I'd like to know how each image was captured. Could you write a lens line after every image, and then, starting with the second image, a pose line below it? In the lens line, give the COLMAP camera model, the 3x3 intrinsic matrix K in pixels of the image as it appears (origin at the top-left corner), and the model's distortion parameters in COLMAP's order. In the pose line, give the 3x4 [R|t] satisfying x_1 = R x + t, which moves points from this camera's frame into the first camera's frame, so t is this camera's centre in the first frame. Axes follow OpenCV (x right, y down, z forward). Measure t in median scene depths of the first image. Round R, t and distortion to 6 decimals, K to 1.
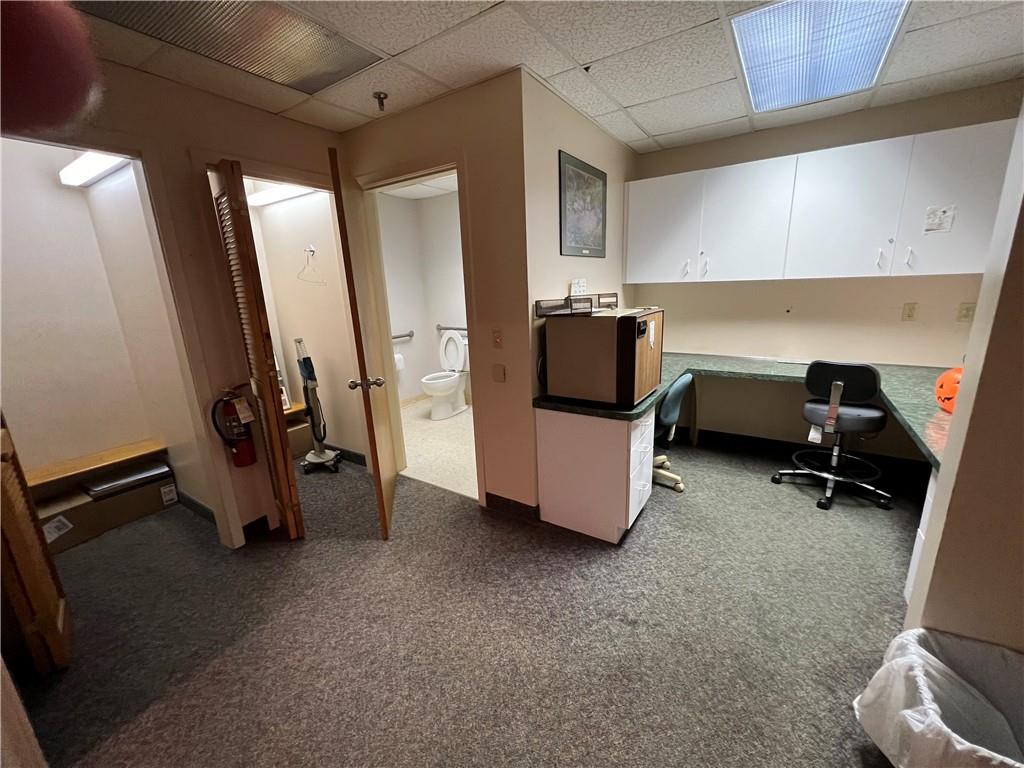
lens RADIAL K [[407.9, 0, 512.0], [0, 407.9, 384.0], [0, 0, 1]] dist [-0.000799, -0.000226]
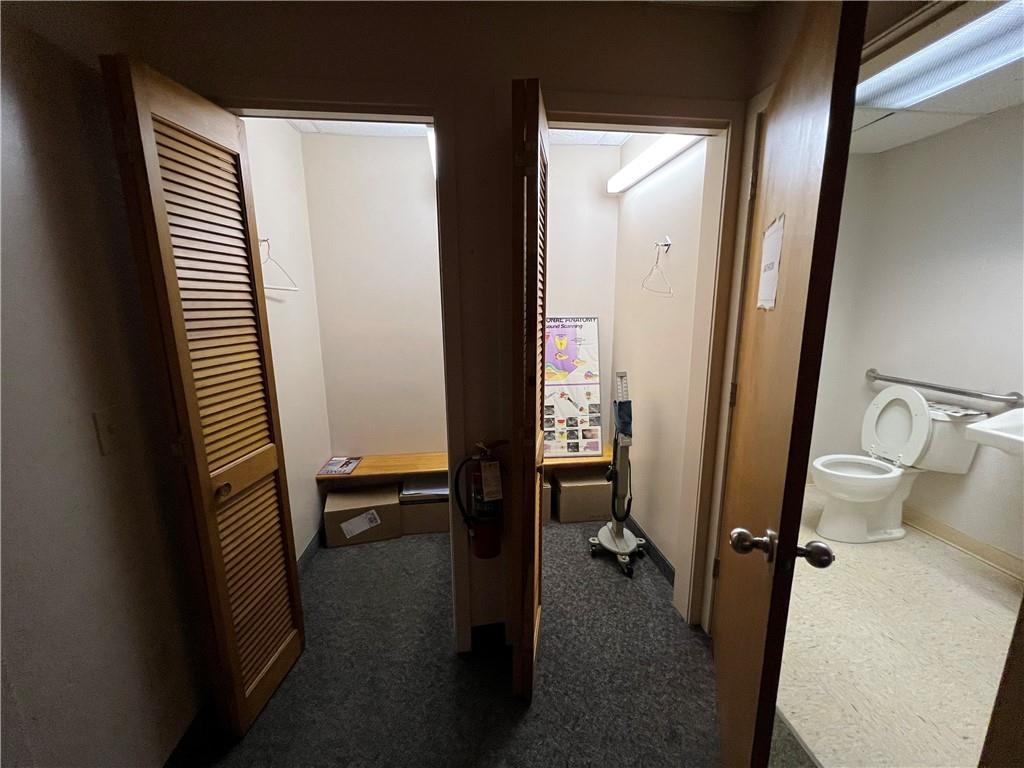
lens RADIAL K [[407.9, 0, 512.0], [0, 407.9, 384.0], [0, 0, 1]] dist [-0.000799, -0.000226]
pose [[0.640208, 0.185268, -0.745527, -0.114242], [-0.200566, 0.977134, 0.070592, -0.098917], [0.741558, 0.104333, 0.662727, 0.383533]]
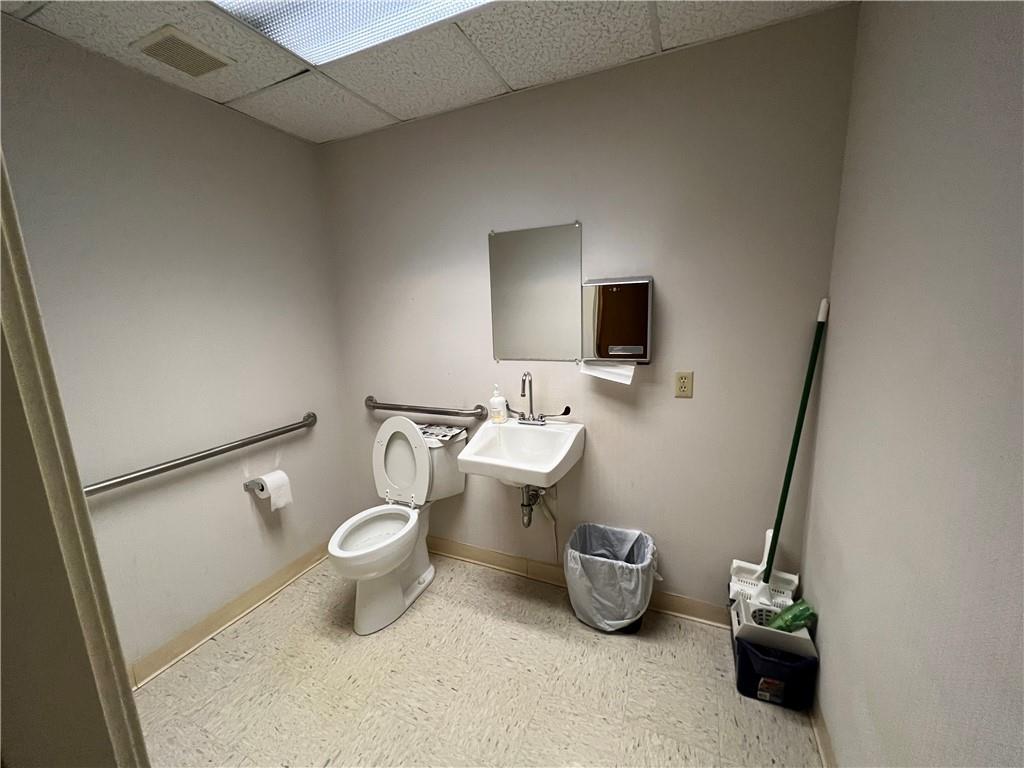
lens RADIAL K [[407.9, 0, 512.0], [0, 407.9, 384.0], [0, 0, 1]] dist [-0.000799, -0.000226]
pose [[0.987138, -0.017526, 0.158909, -0.134791], [0.027102, 0.997931, -0.058298, -0.196404], [-0.157559, 0.061855, 0.985570, 0.736322]]
